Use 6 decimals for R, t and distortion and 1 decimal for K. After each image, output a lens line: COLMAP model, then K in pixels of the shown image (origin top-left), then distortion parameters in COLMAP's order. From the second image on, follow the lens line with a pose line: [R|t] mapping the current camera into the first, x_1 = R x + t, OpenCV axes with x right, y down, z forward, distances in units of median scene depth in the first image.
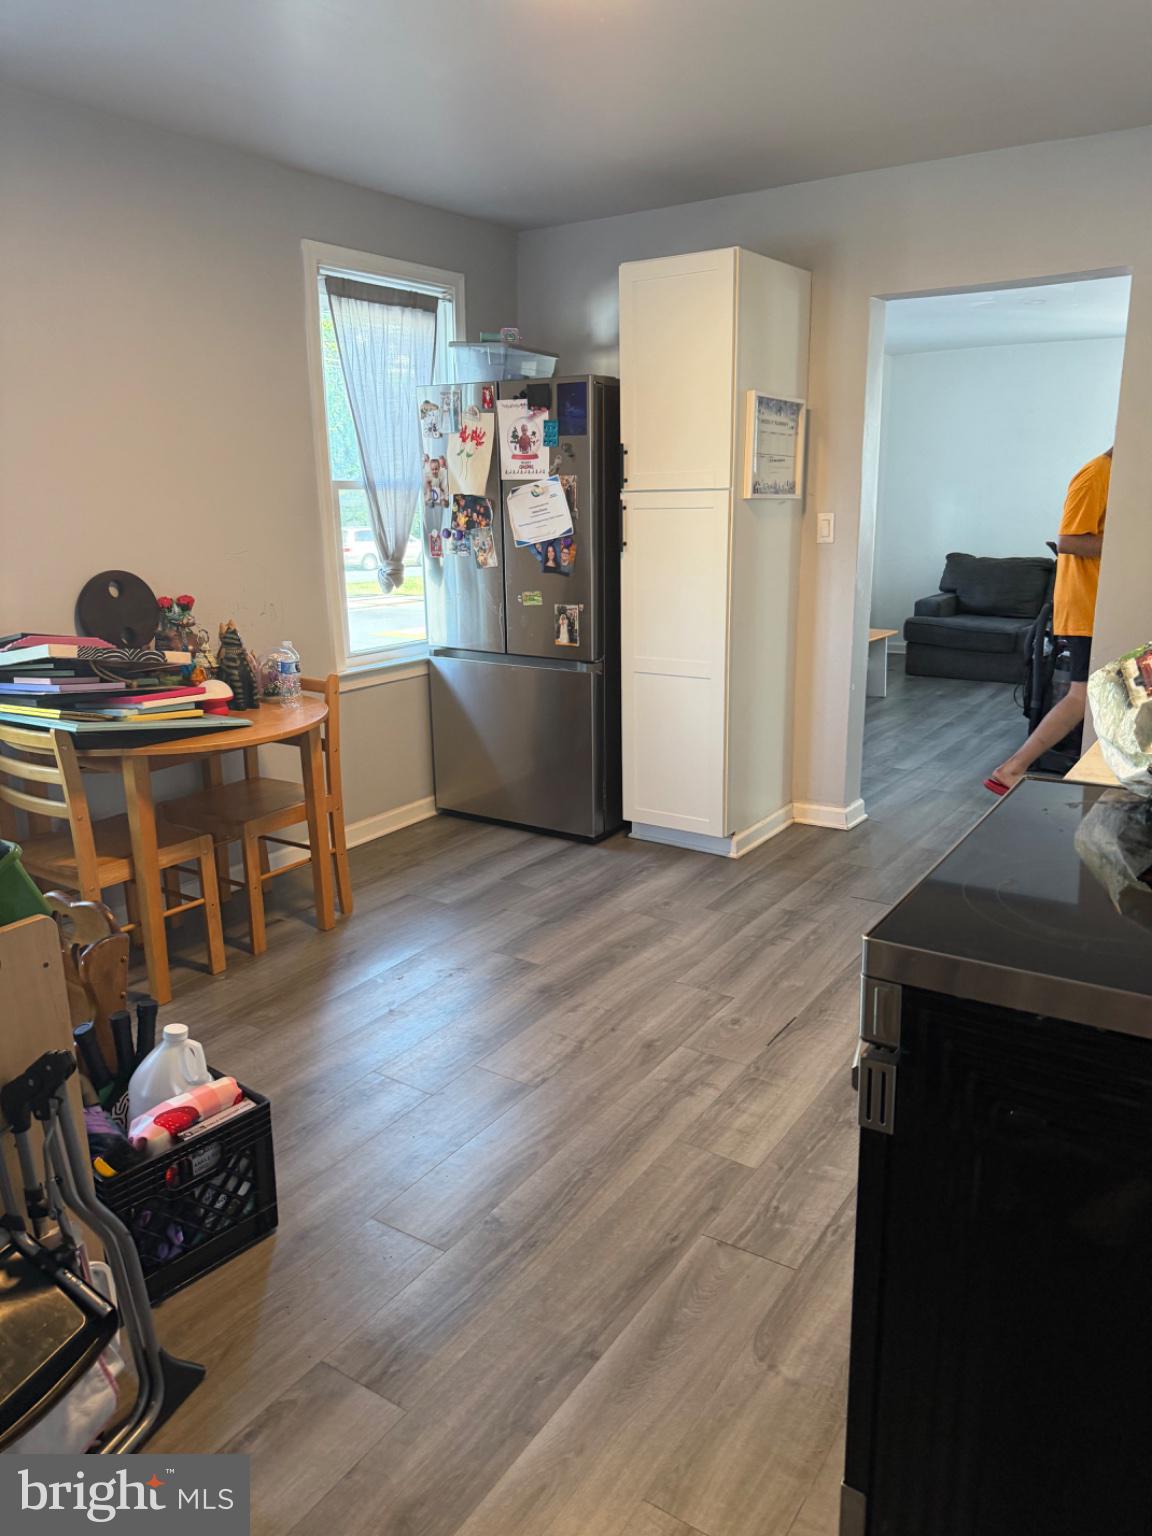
lens RADIAL K [[1073.9, 0, 580.6], [0, 1073.9, 763.9], [0, 0, 1]] dist [0.012600, -0.026044]
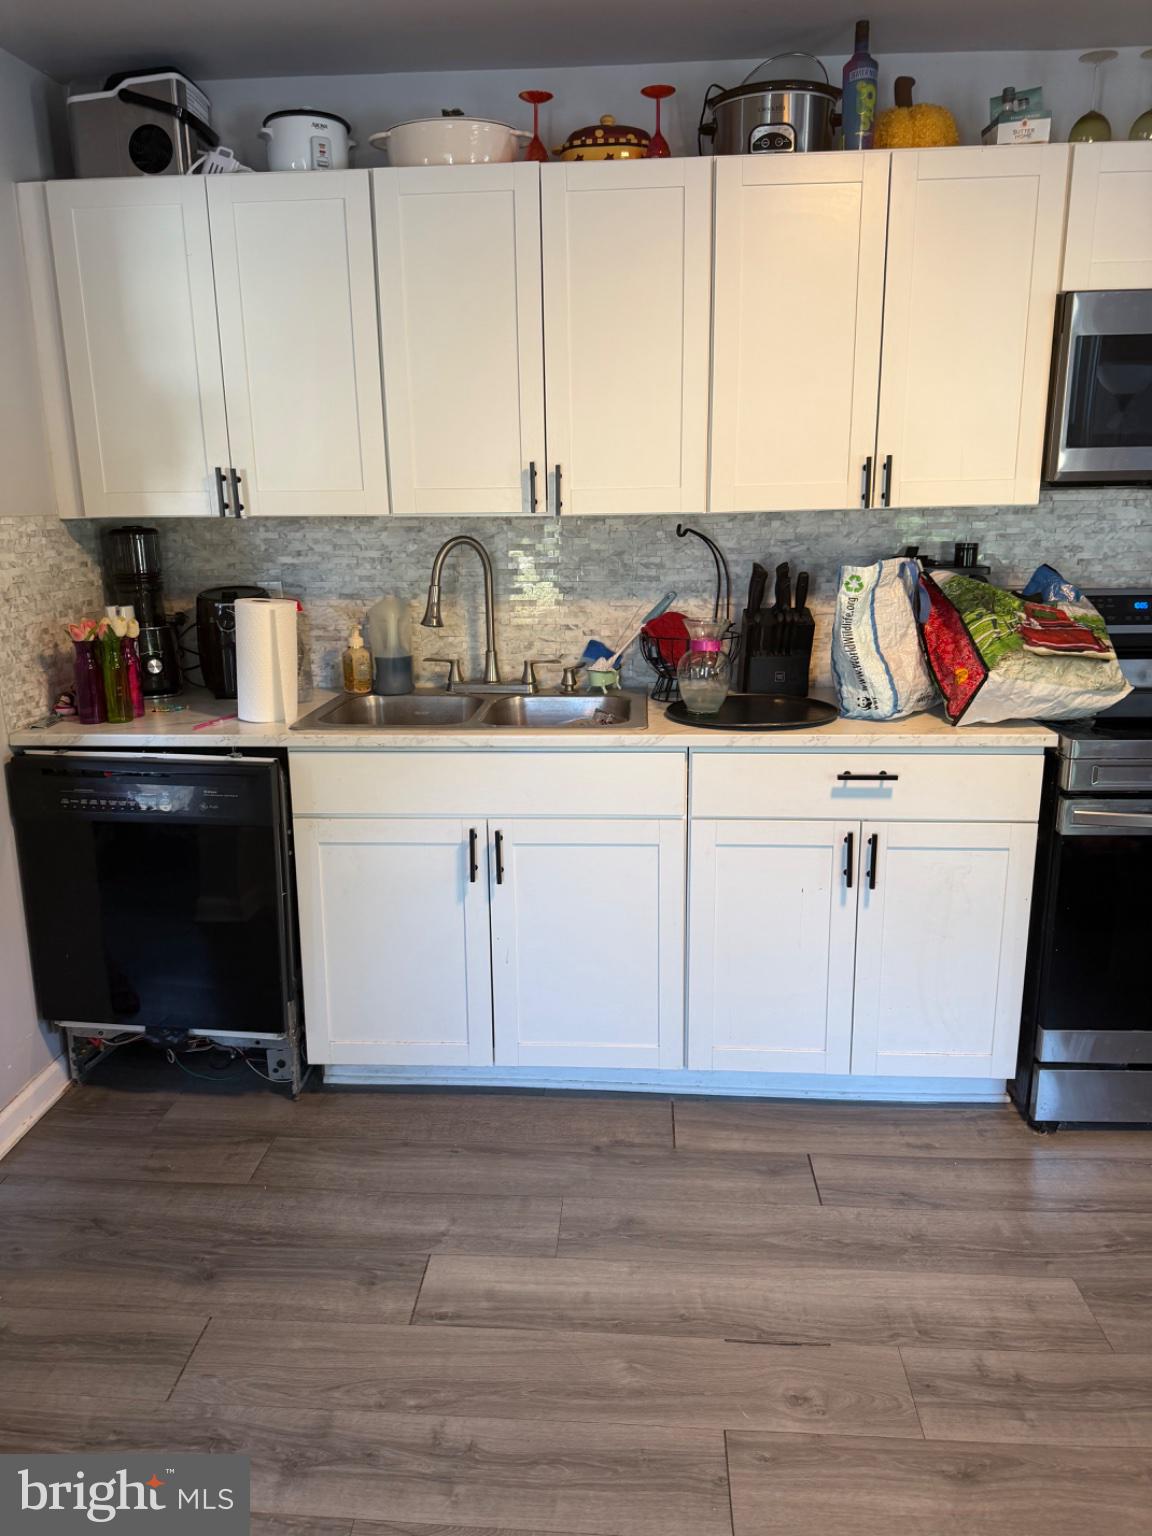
lens RADIAL K [[1073.9, 0, 581.7], [0, 1073.9, 774.4], [0, 0, 1]] dist [0.012600, -0.026044]
pose [[-0.501929, -0.191670, 0.843404, -0.258230], [0.231428, 0.909817, 0.344491, -0.345172], [-0.833372, 0.368097, -0.412306, 1.312266]]
